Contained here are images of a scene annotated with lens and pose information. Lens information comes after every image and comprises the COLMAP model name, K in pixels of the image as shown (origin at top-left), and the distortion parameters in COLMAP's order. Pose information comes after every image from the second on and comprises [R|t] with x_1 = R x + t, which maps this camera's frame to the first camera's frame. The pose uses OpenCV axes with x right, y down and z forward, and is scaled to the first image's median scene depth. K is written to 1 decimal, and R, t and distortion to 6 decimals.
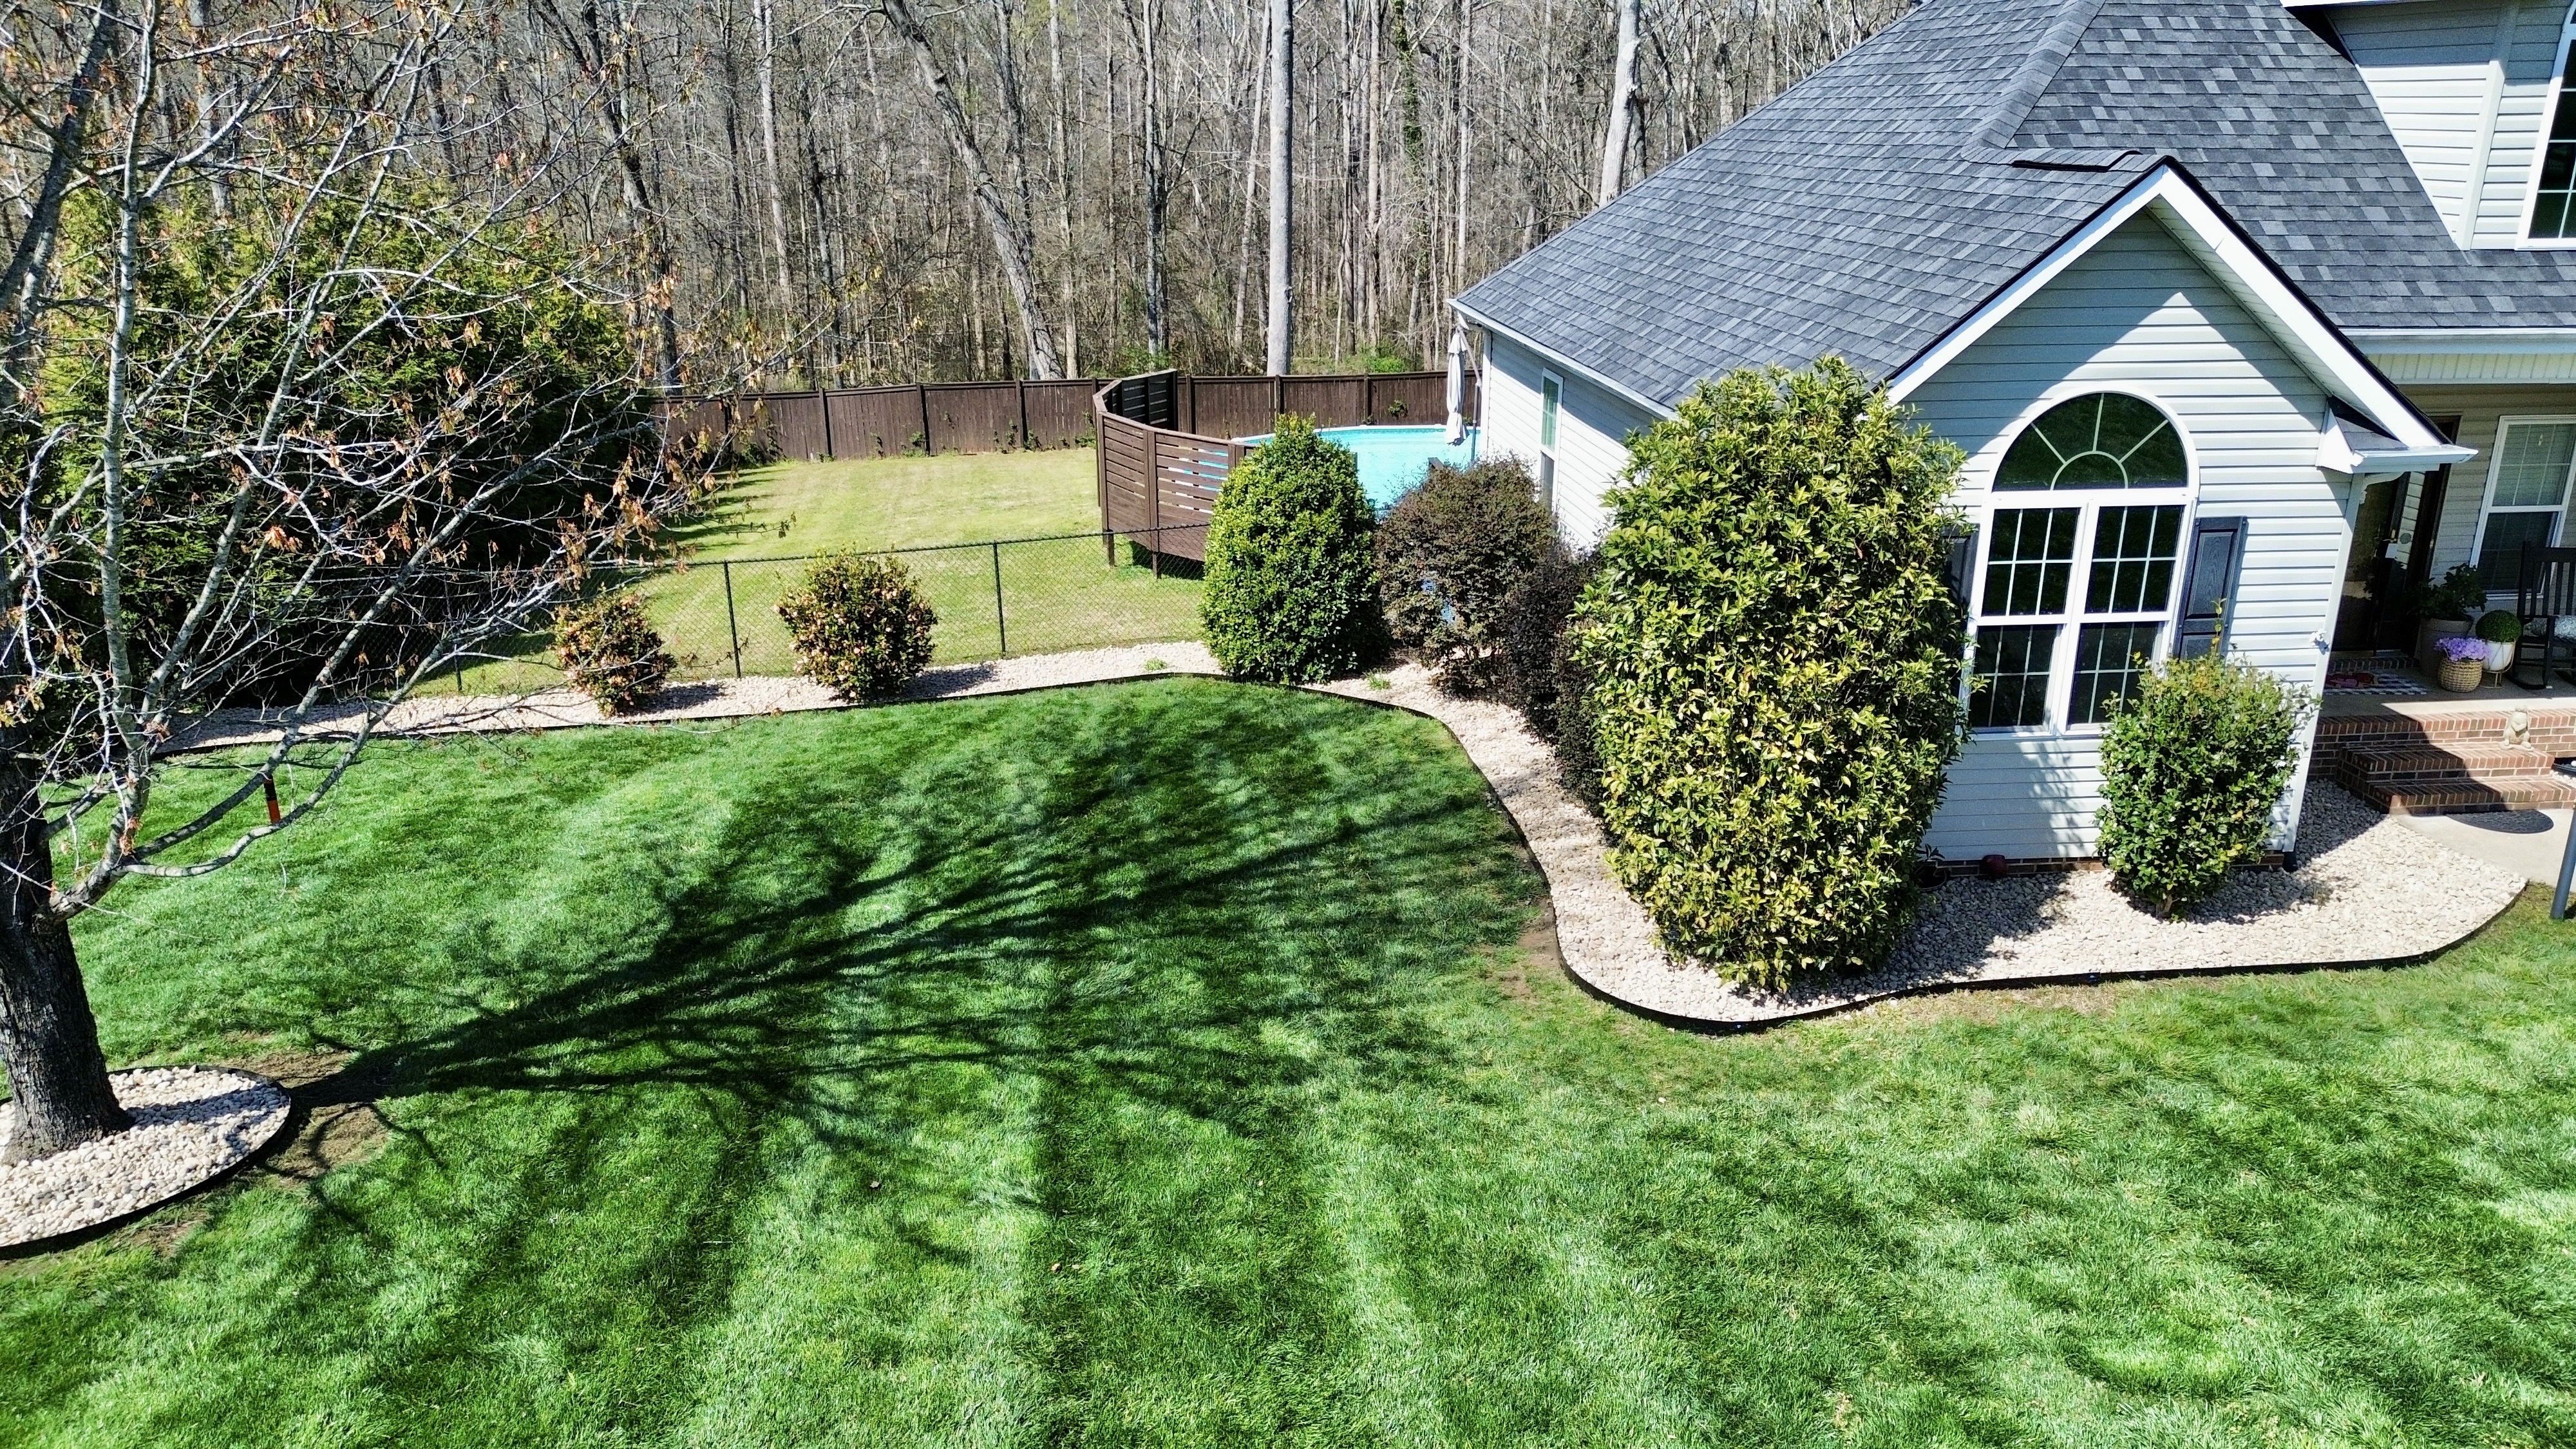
lens RADIAL K [[1847.0, 0, 1302.1], [0, 1847.0, 719.7], [0, 0, 1]] dist [0.048788, -0.020716]
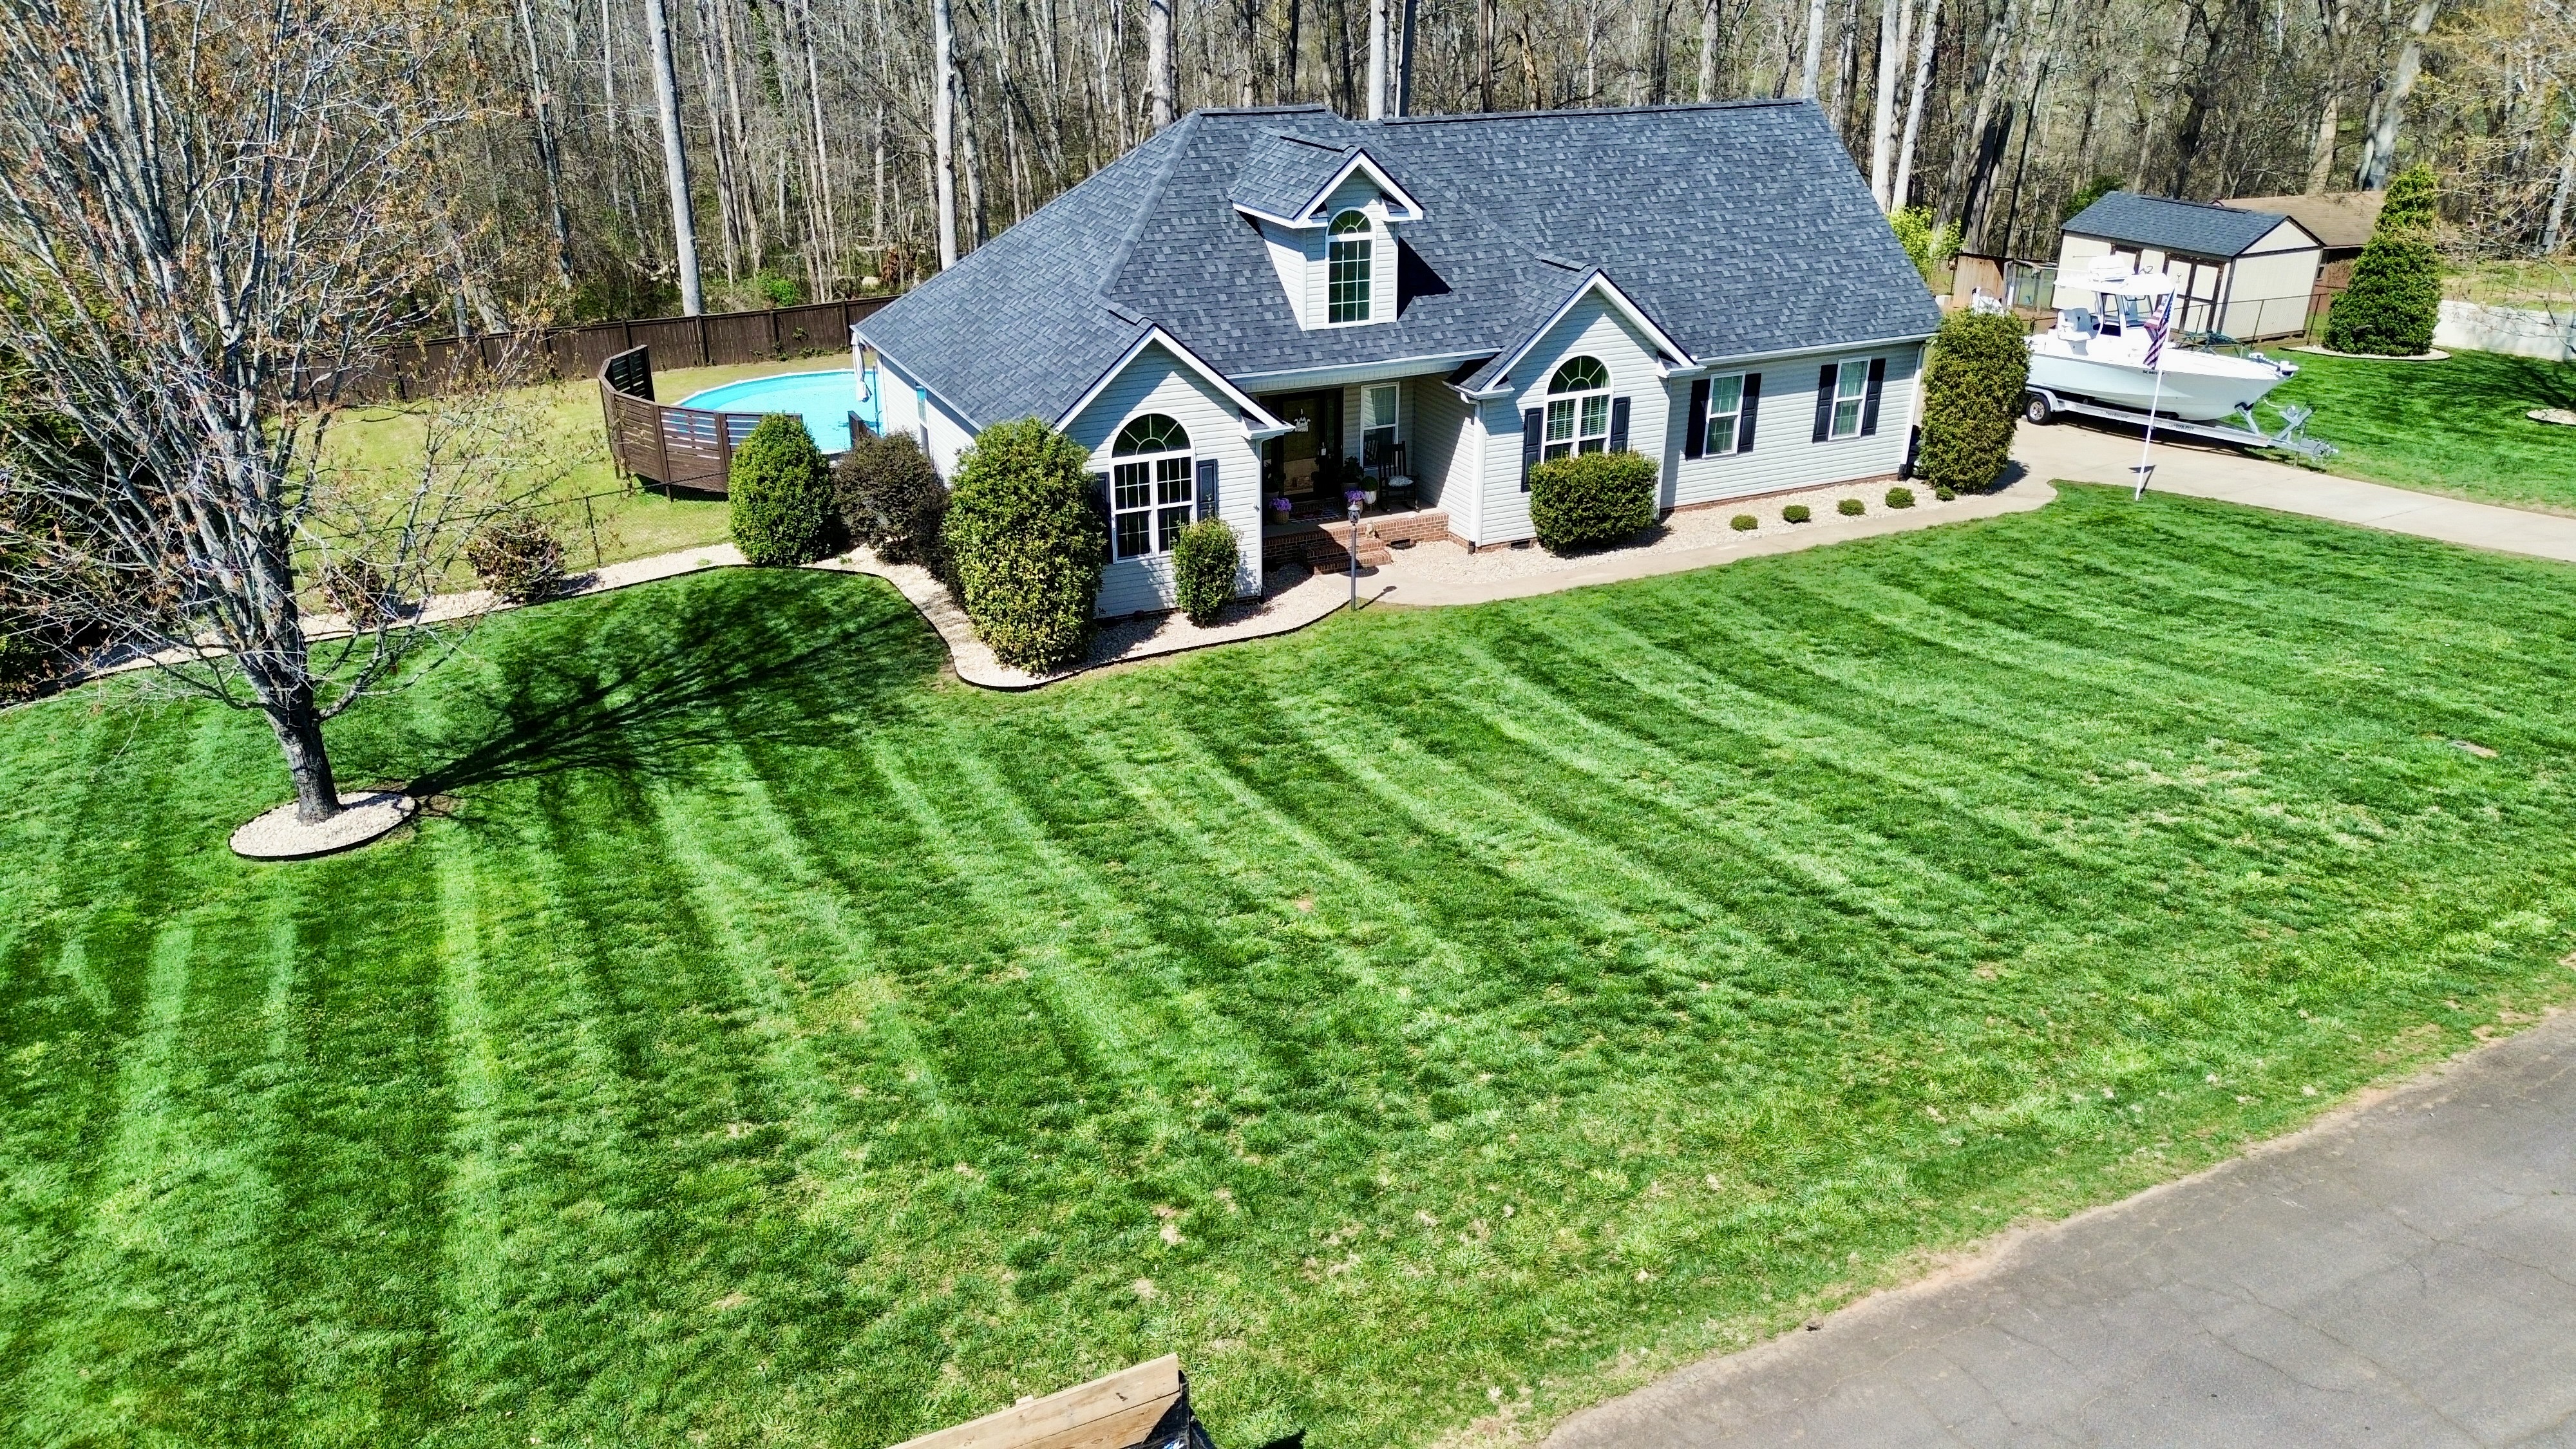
lens RADIAL K [[1847.0, 0, 1350.9], [0, 1847.0, 748.1], [0, 0, 1]] dist [0.048788, -0.020716]
pose [[0.938172, -0.136116, 0.318287, -0.147149], [0.102318, 0.987405, 0.120677, -0.009485], [-0.330704, -0.080649, 0.940282, -1.346022]]
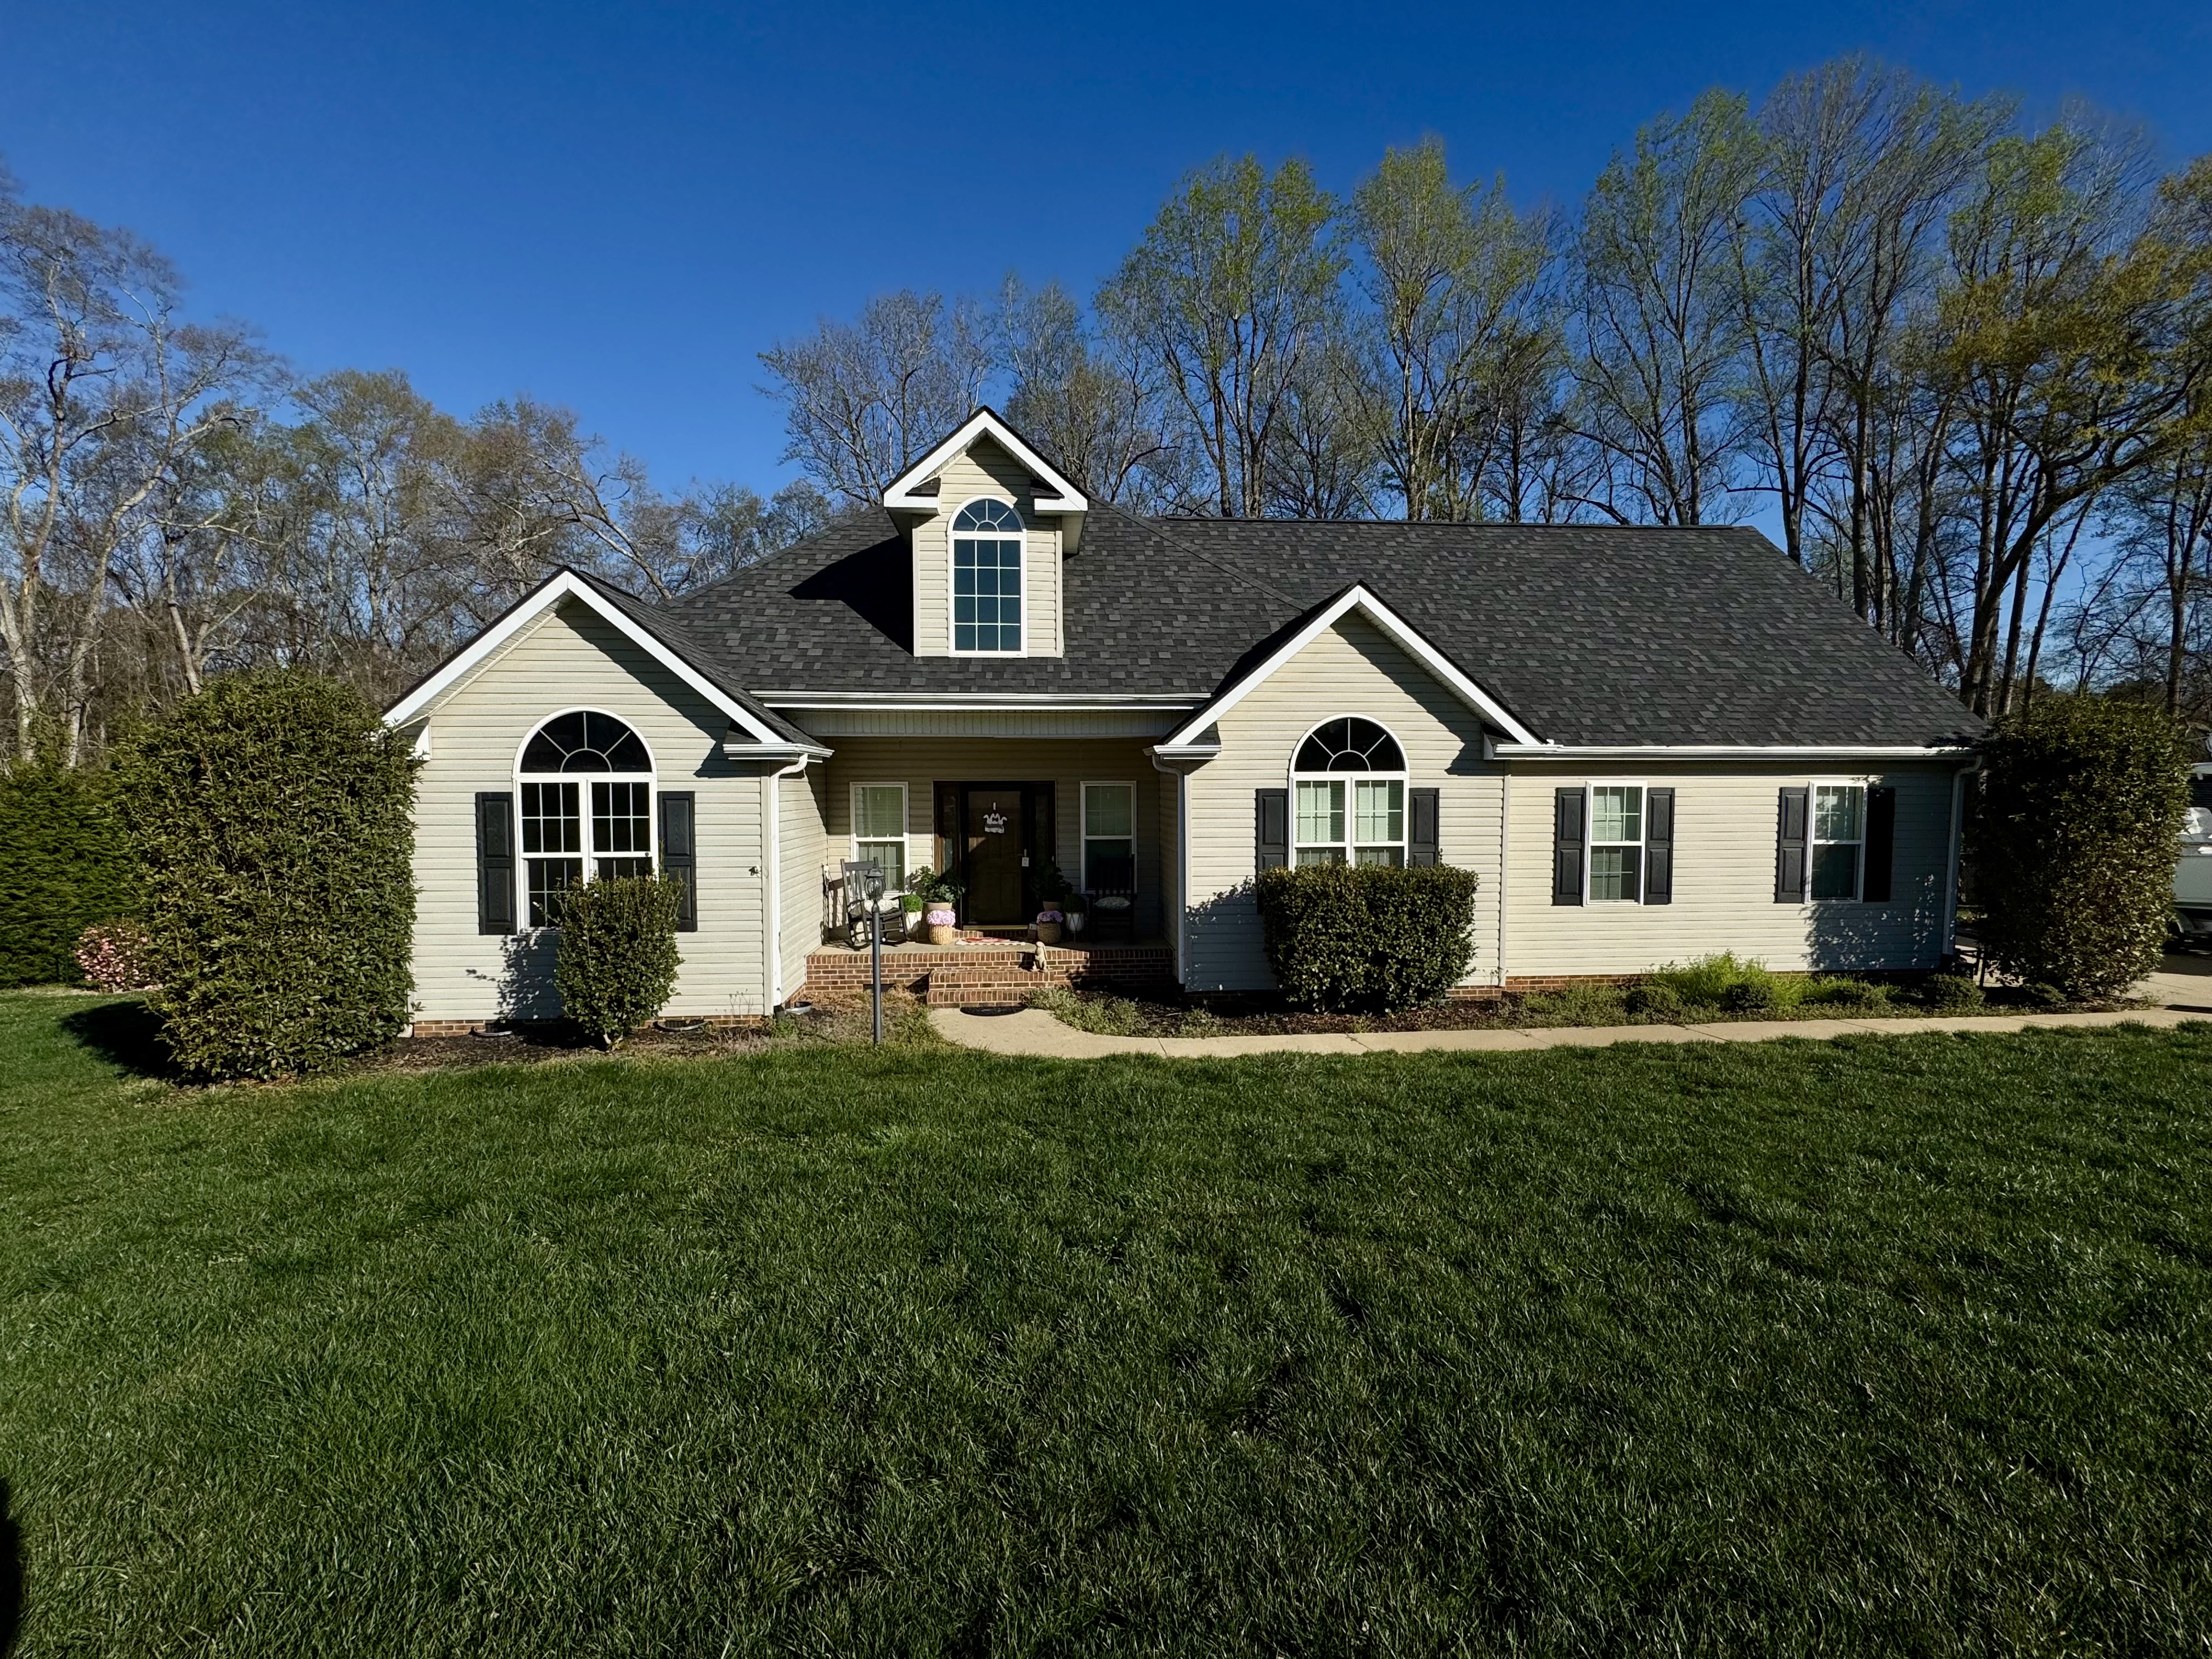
lens RADIAL K [[1037.7, 0, 1104.8], [0, 1037.7, 825.5], [0, 0, 1]] dist [0.003774, 0.000216]
pose [[0.999830, -0.005327, -0.017647, 0.872265], [0.000544, 0.965444, -0.260608, 0.152334], [0.018426, 0.260554, 0.965283, 0.151538]]
